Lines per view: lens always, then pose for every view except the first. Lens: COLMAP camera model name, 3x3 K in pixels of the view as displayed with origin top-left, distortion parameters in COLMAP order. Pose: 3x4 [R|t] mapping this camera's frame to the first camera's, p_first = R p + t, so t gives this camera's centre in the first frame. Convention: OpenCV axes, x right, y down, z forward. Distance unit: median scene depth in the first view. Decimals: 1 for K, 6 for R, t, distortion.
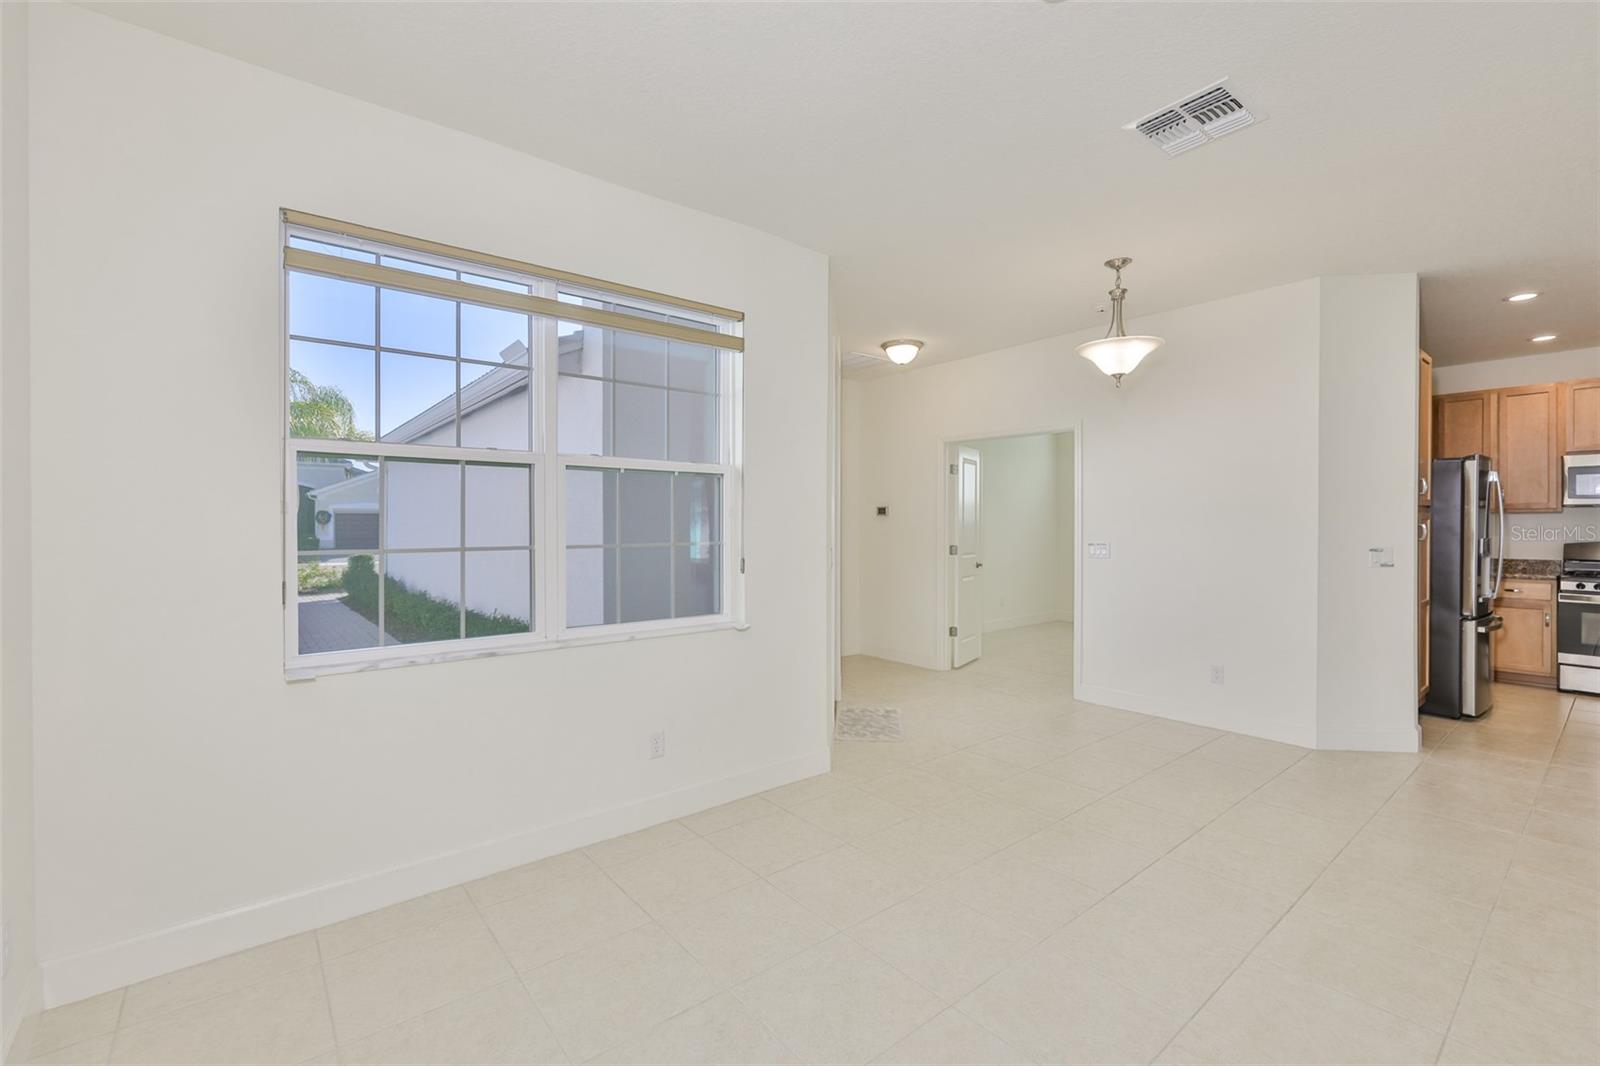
lens RADIAL K [[696.4, 0, 803.7], [0, 696.4, 527.5], [0, 0, 1]] dist [0.002368, 0.000132]
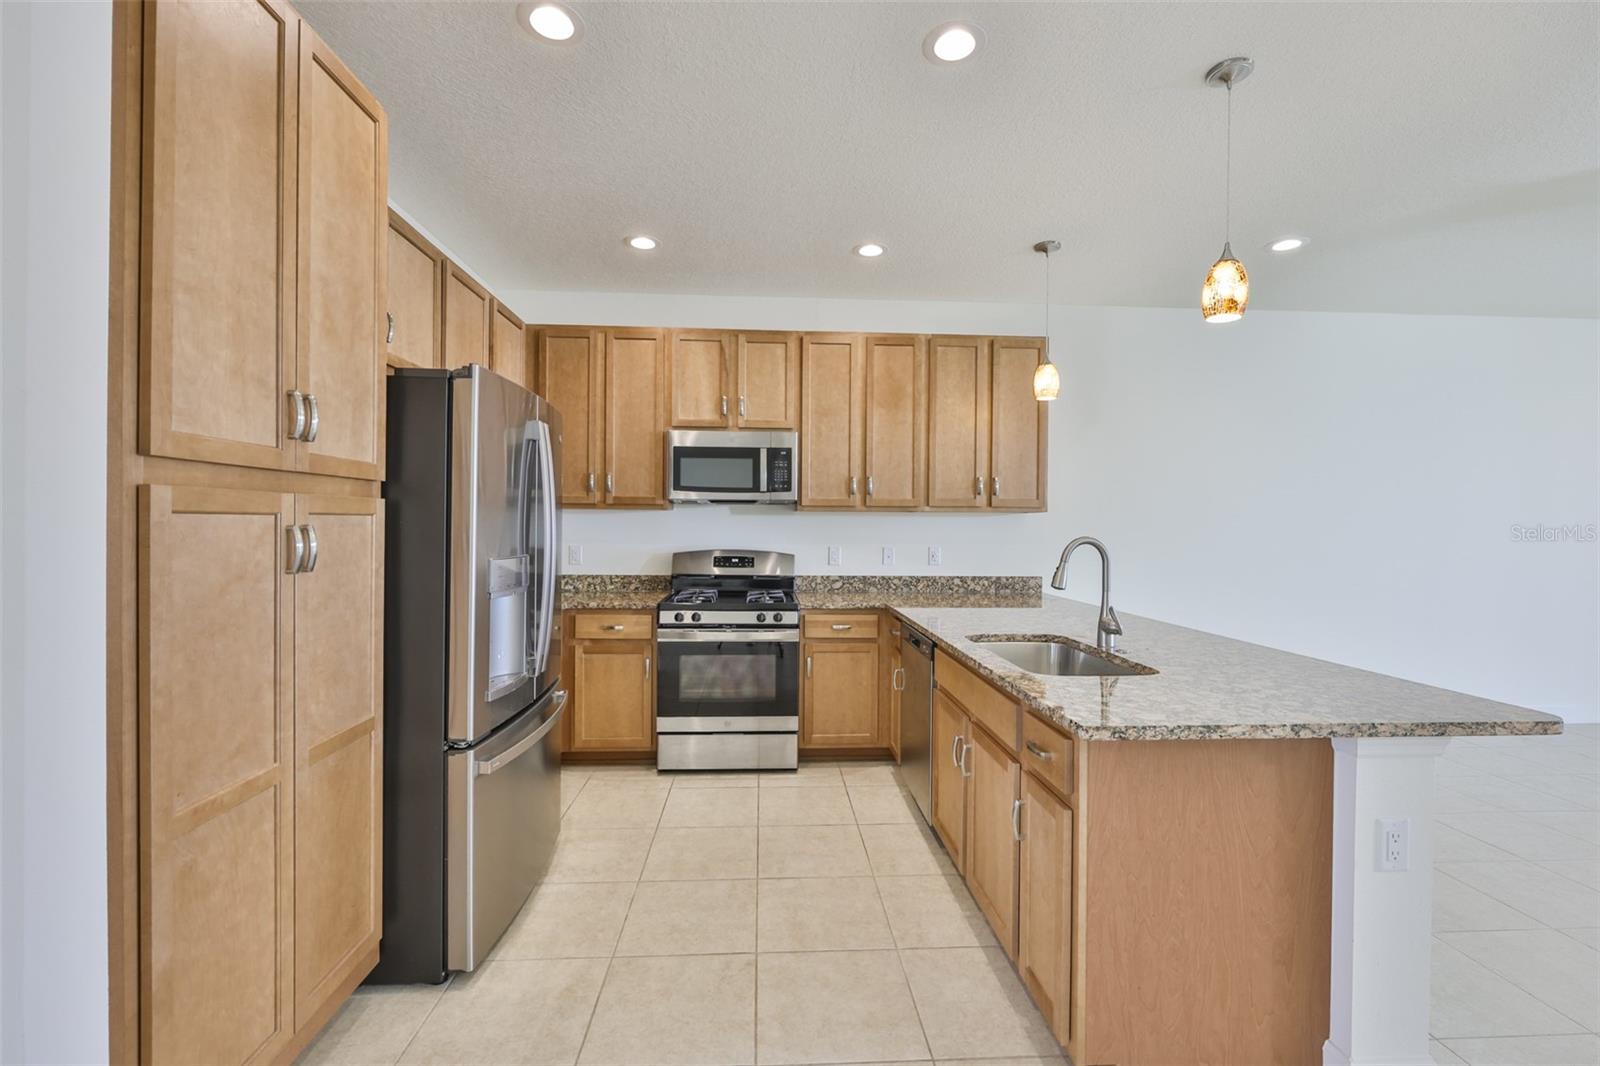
lens RADIAL K [[670.0, 0, 805.0], [0, 670.0, 528.4], [0, 0, 1]] dist [-0.003813, -0.000168]
pose [[0.584670, 0.001093, 0.811271, 0.749868], [-0.003683, 0.999992, 0.001307, -0.004891], [-0.811263, -0.003752, 0.584669, 0.594654]]
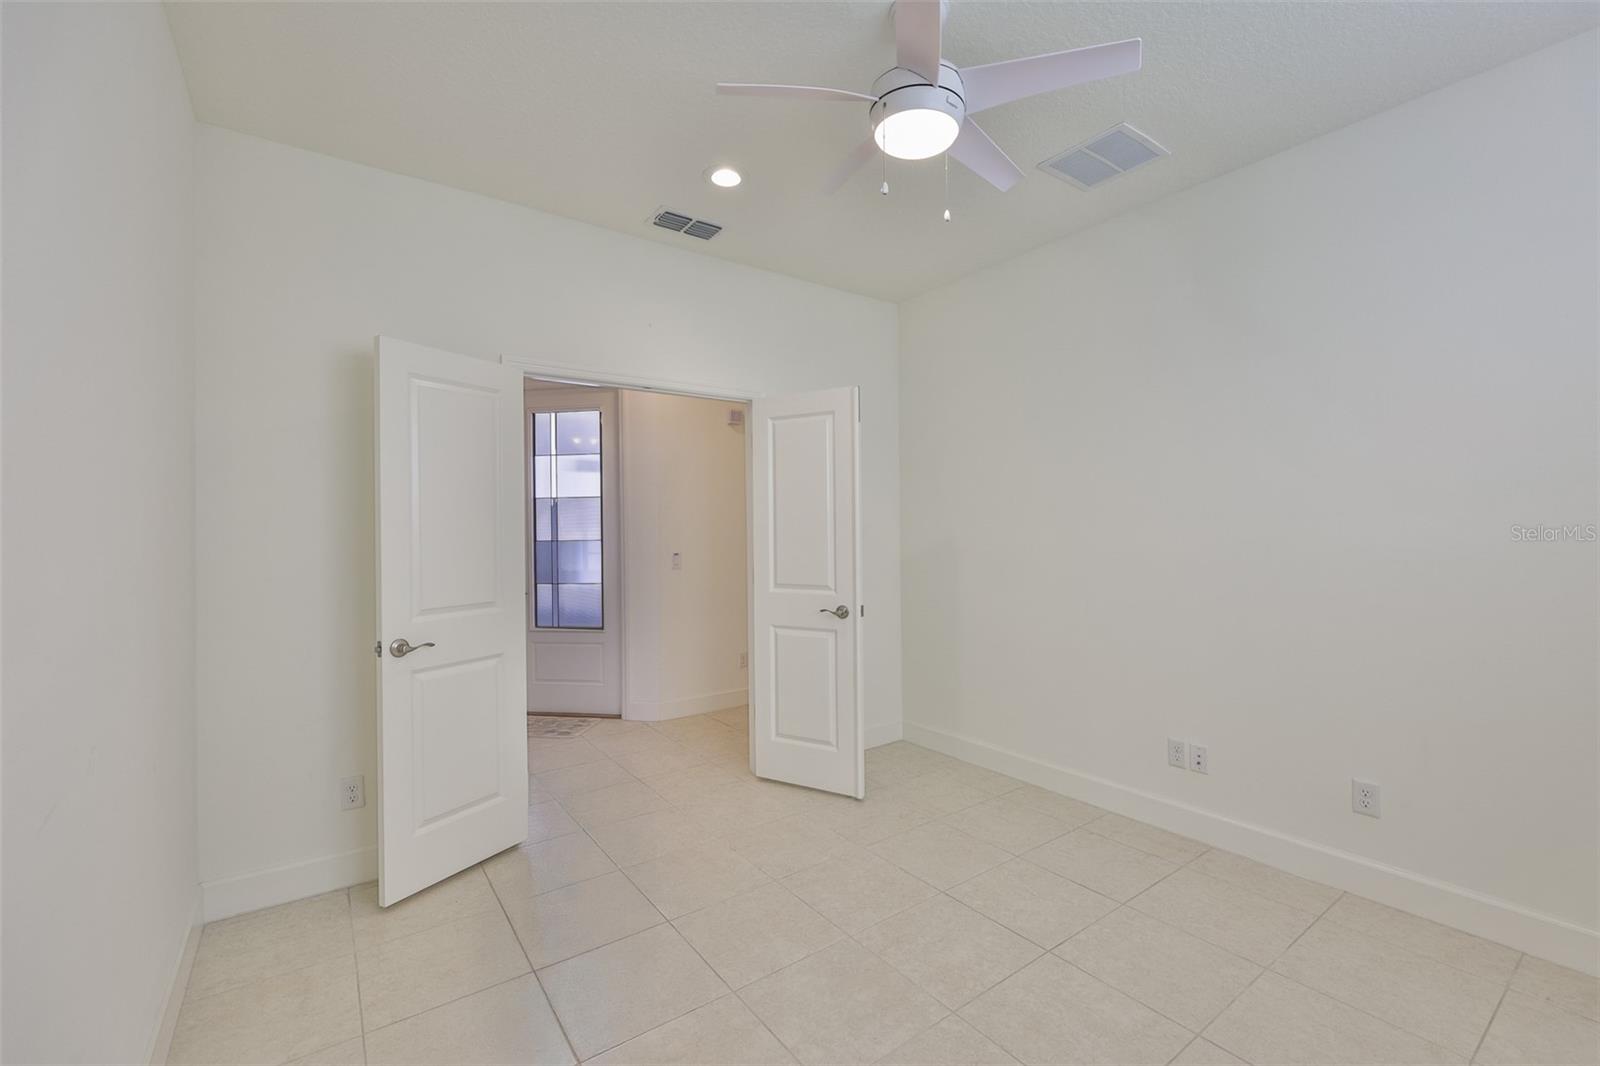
lens RADIAL K [[676.0, 0, 795.8], [0, 676.0, 531.7], [0, 0, 1]] dist [-0.001108, -0.000152]
pose [[-0.062556, 0.003733, -0.998034, 1.106921], [0.000592, 0.999993, 0.003703, -0.012833], [0.998041, -0.000359, -0.062557, 1.489980]]
